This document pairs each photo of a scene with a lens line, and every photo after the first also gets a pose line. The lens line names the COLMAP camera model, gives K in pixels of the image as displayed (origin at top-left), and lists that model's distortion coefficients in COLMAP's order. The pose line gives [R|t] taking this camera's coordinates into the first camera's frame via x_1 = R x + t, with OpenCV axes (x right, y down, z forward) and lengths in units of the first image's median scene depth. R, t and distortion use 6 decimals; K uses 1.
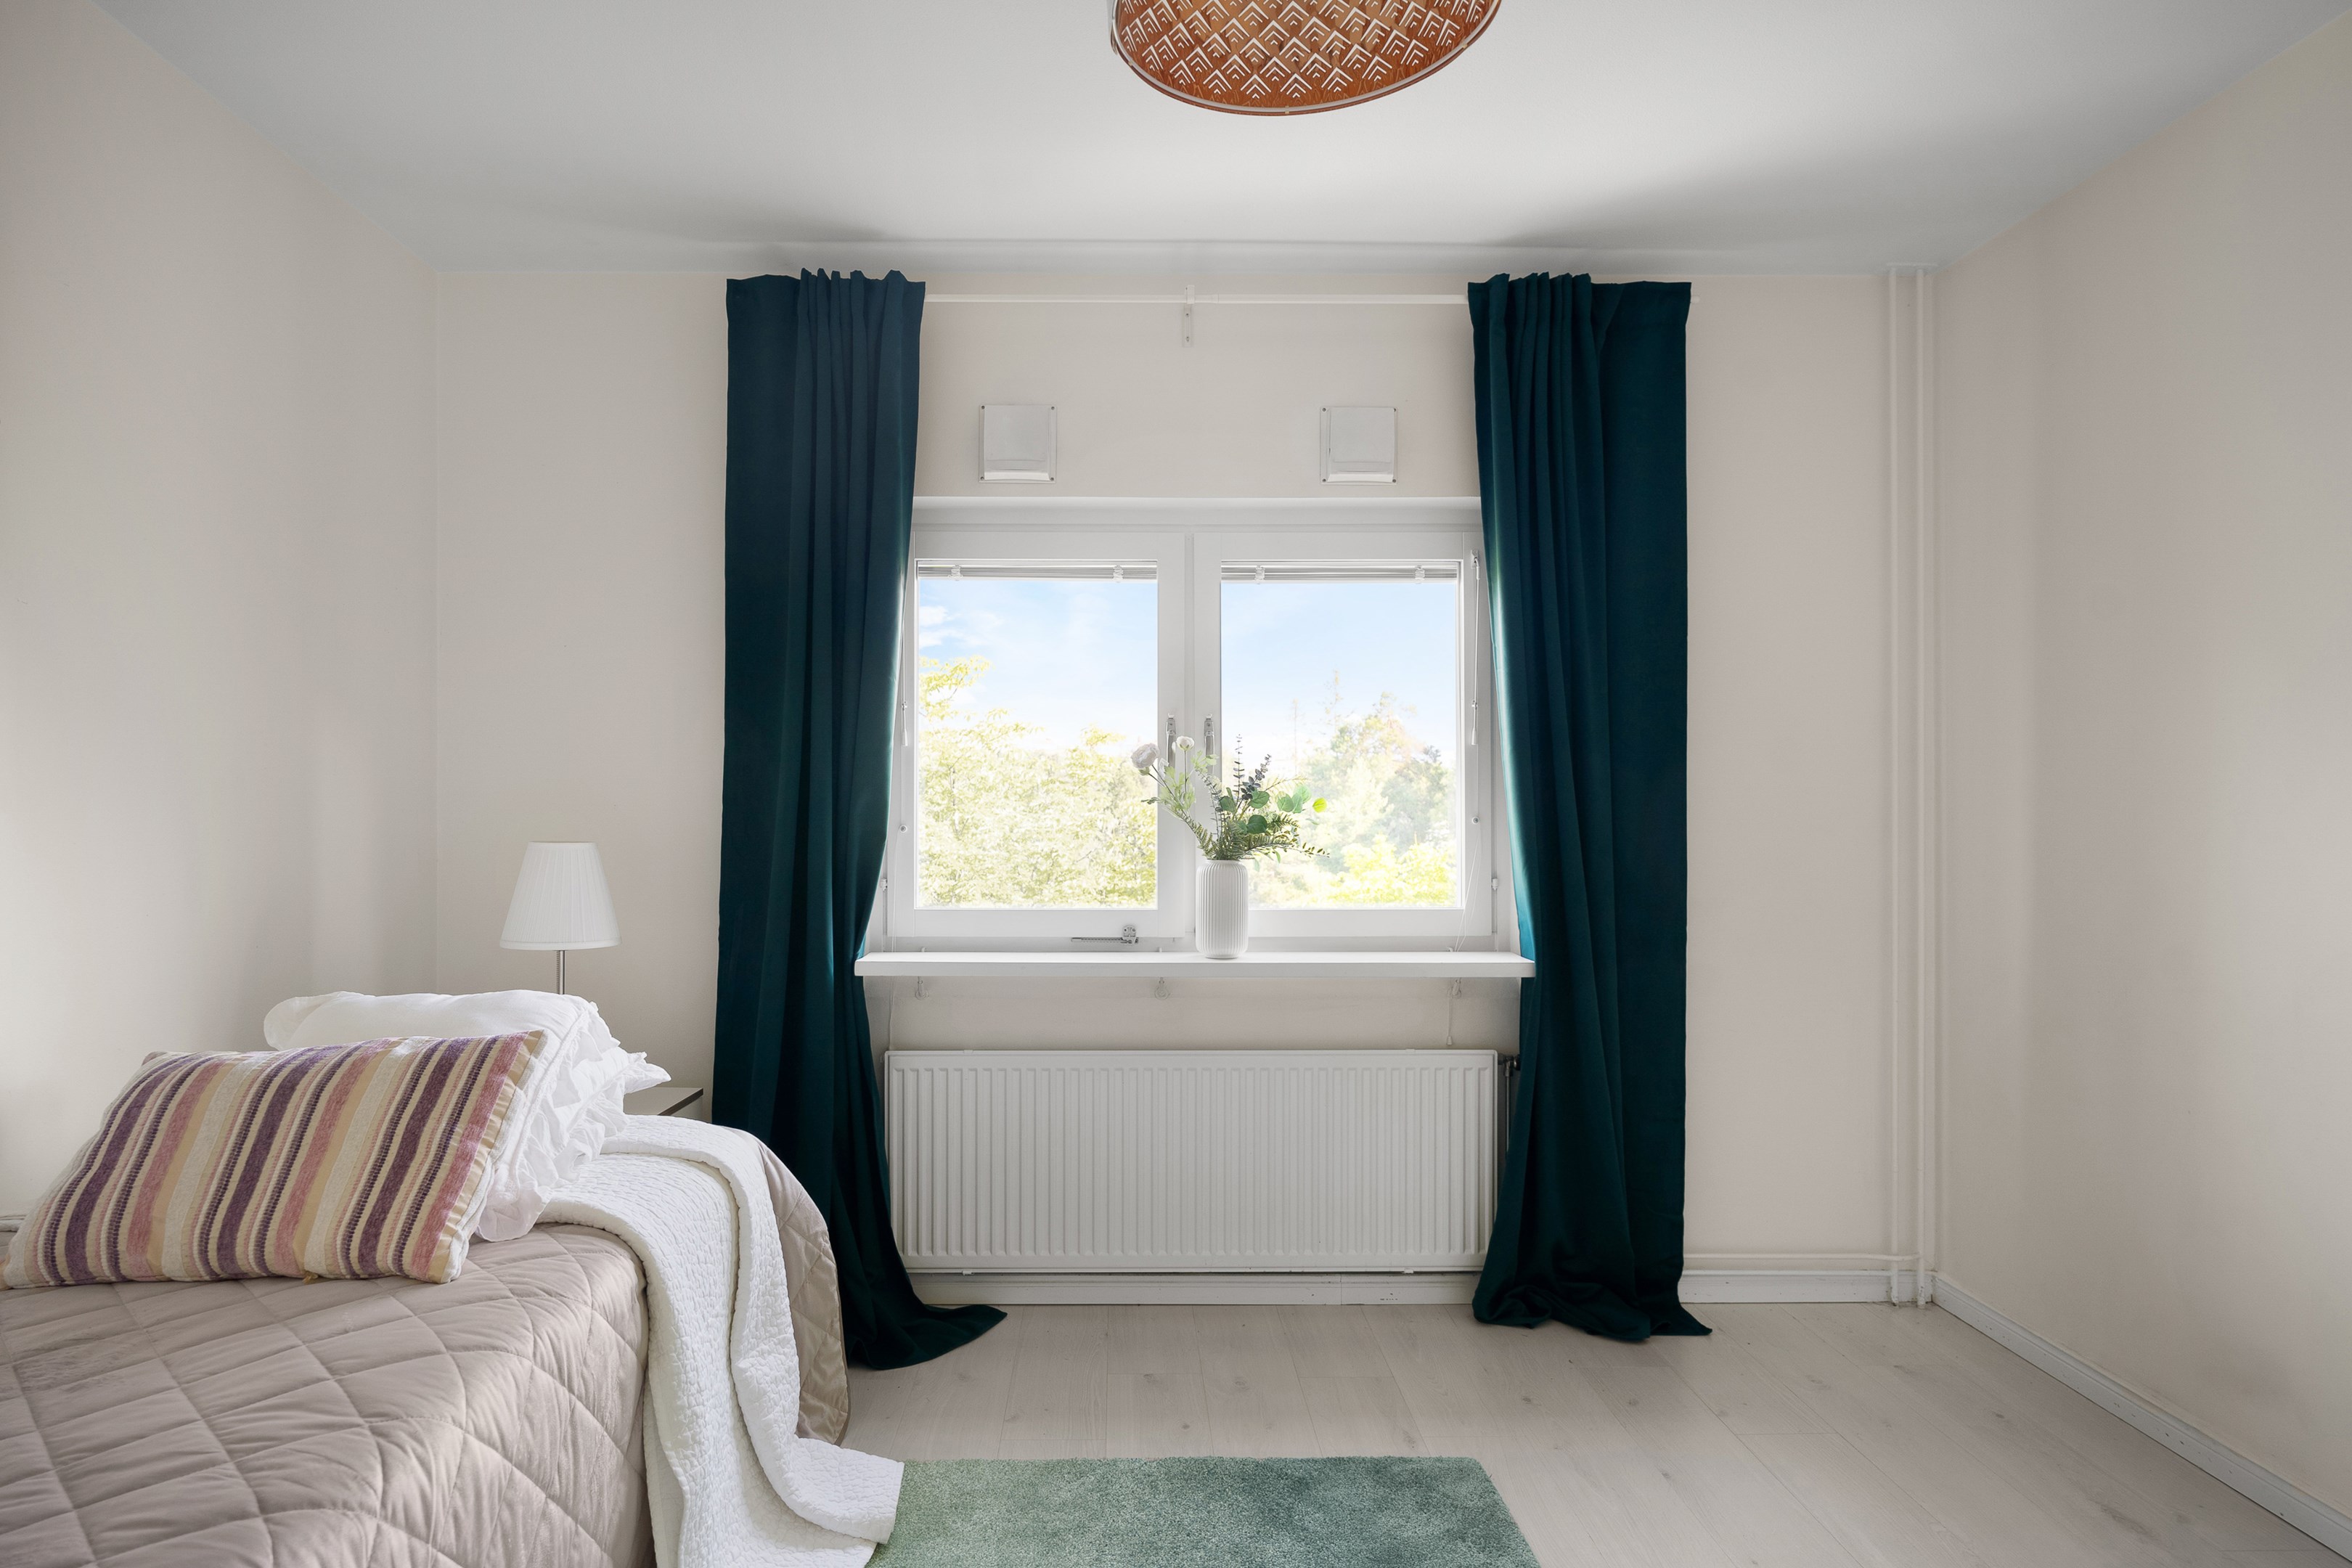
lens RADIAL K [[1336.9, 0, 1176.4], [0, 1336.9, 778.7], [0, 0, 1]] dist [-0.001495, 0.001658]
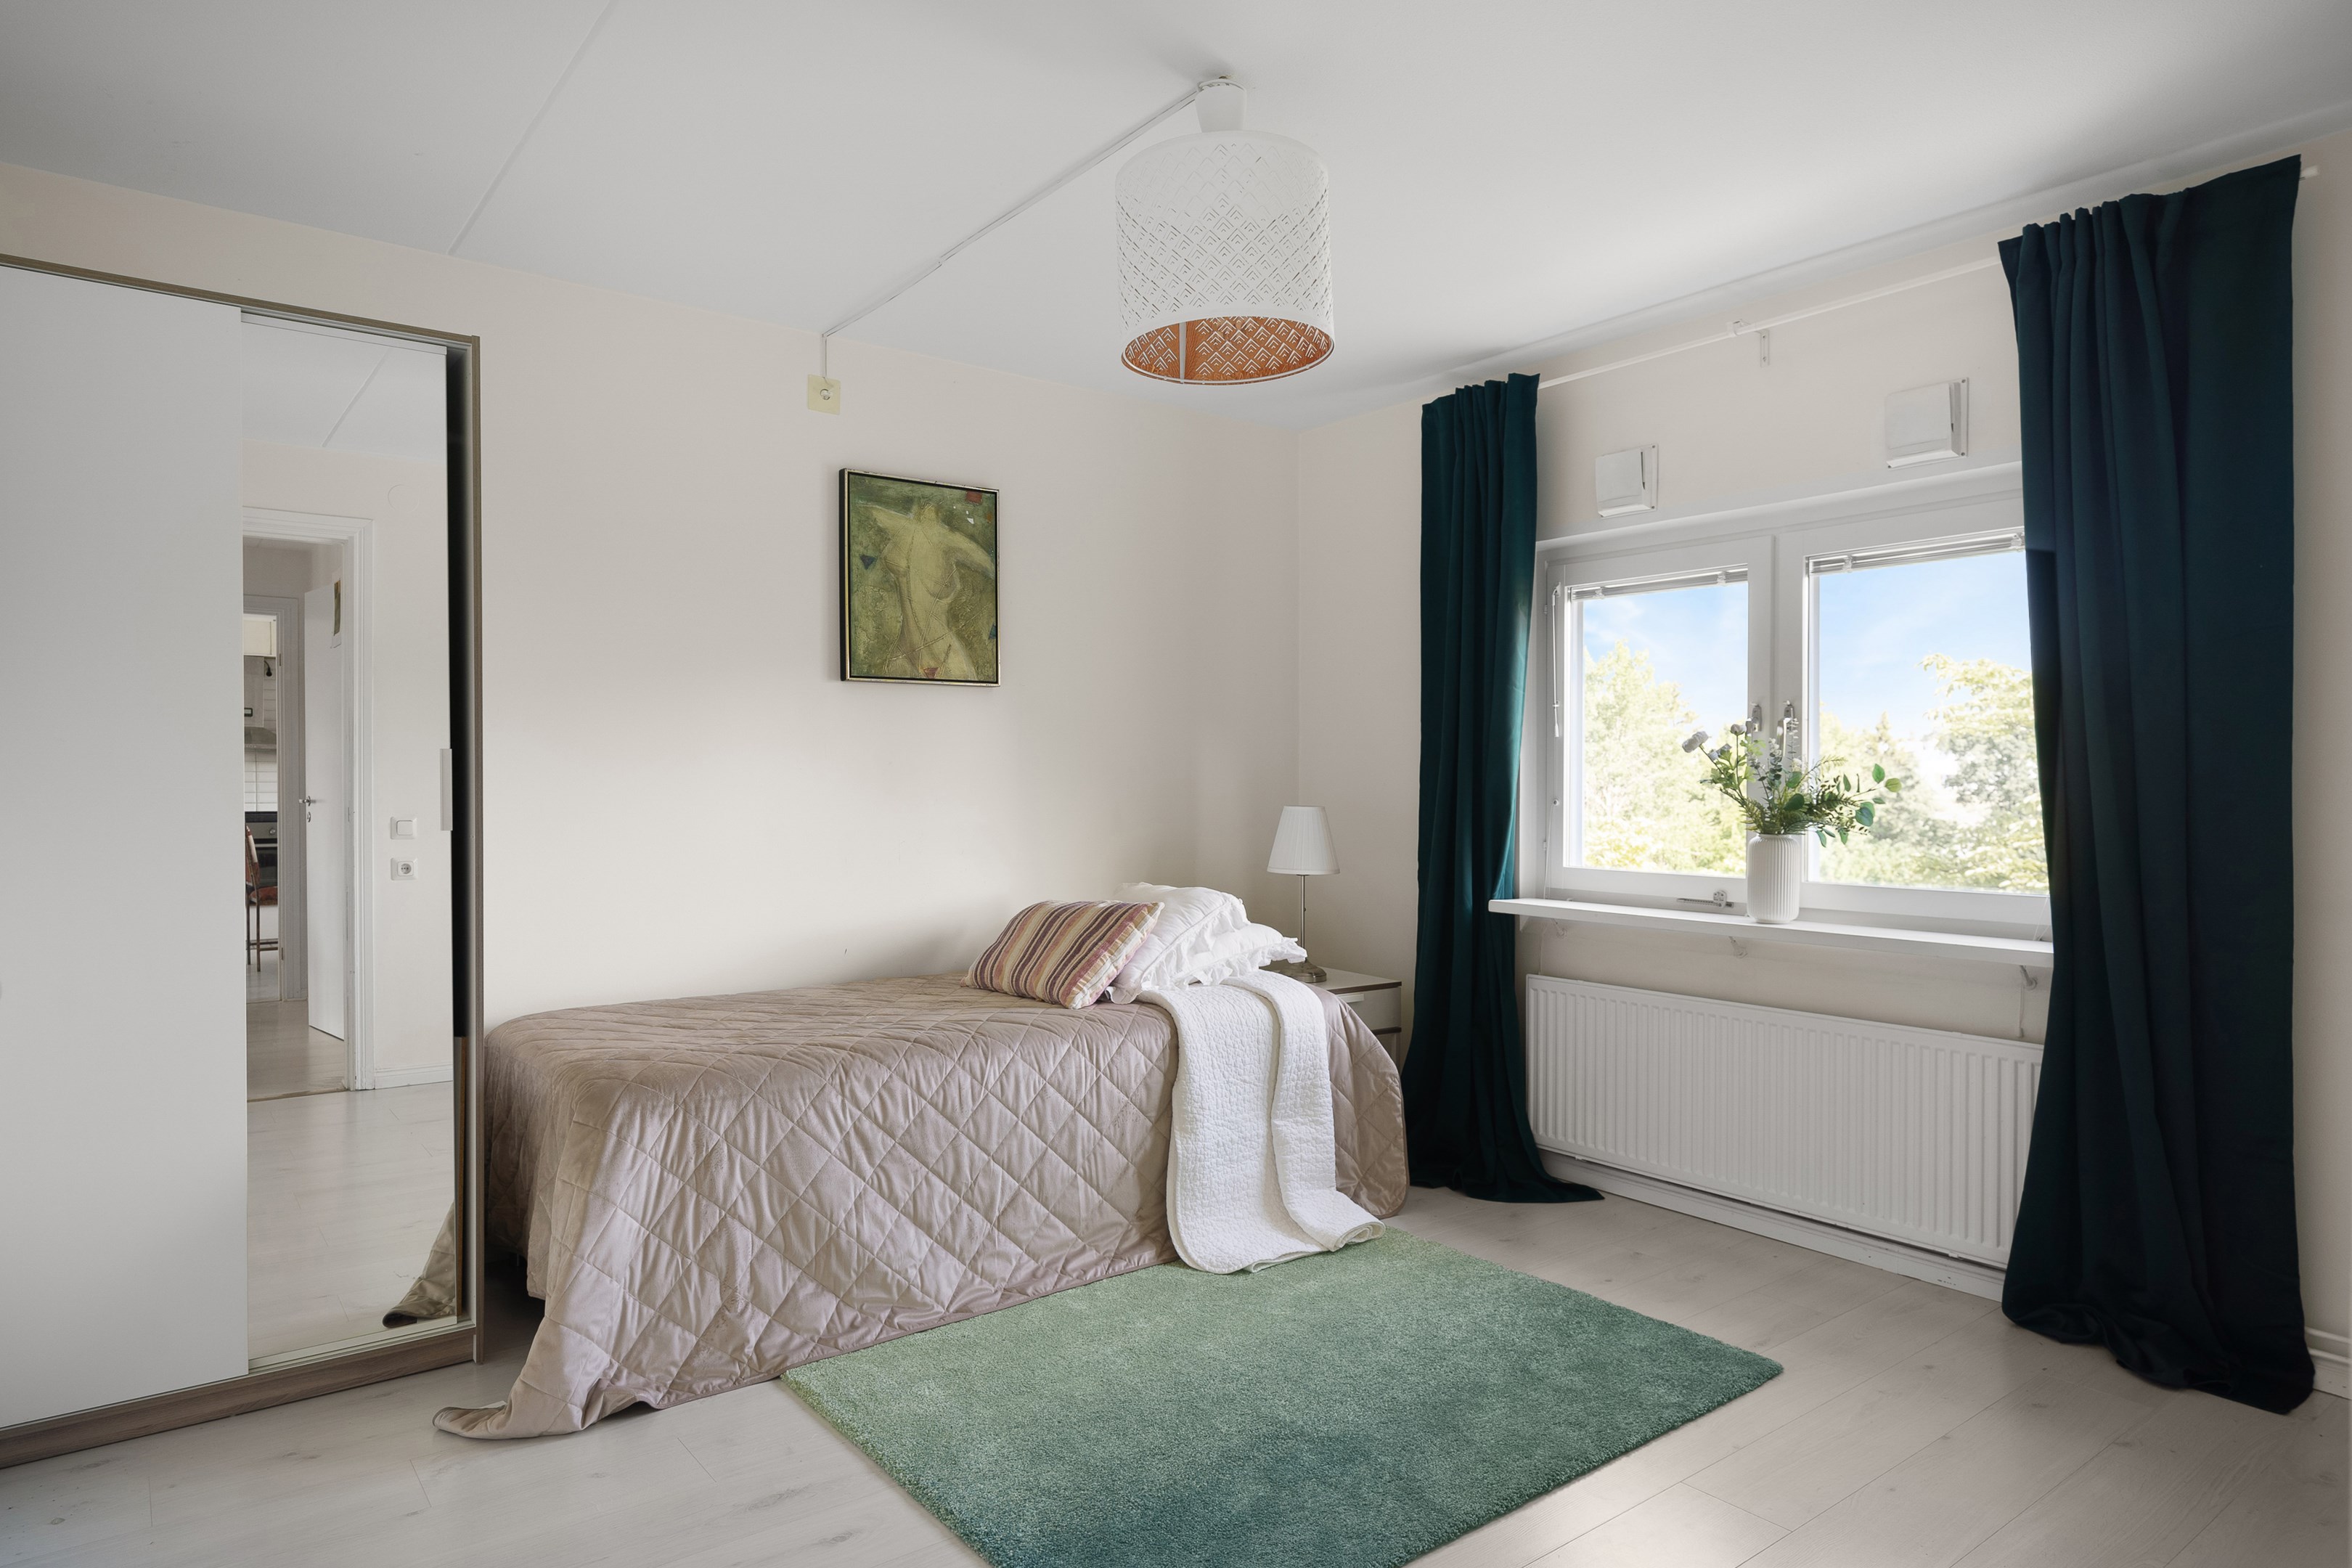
lens RADIAL K [[1445.4, 0, 1175.7], [0, 1445.4, 783.3], [0, 0, 1]] dist [-0.003321, 0.002240]
pose [[0.588205, 0.002899, -0.808706, 0.711551], [0.008764, 0.999912, 0.009959, 0.002588], [0.808664, -0.012945, 0.588128, -0.094352]]
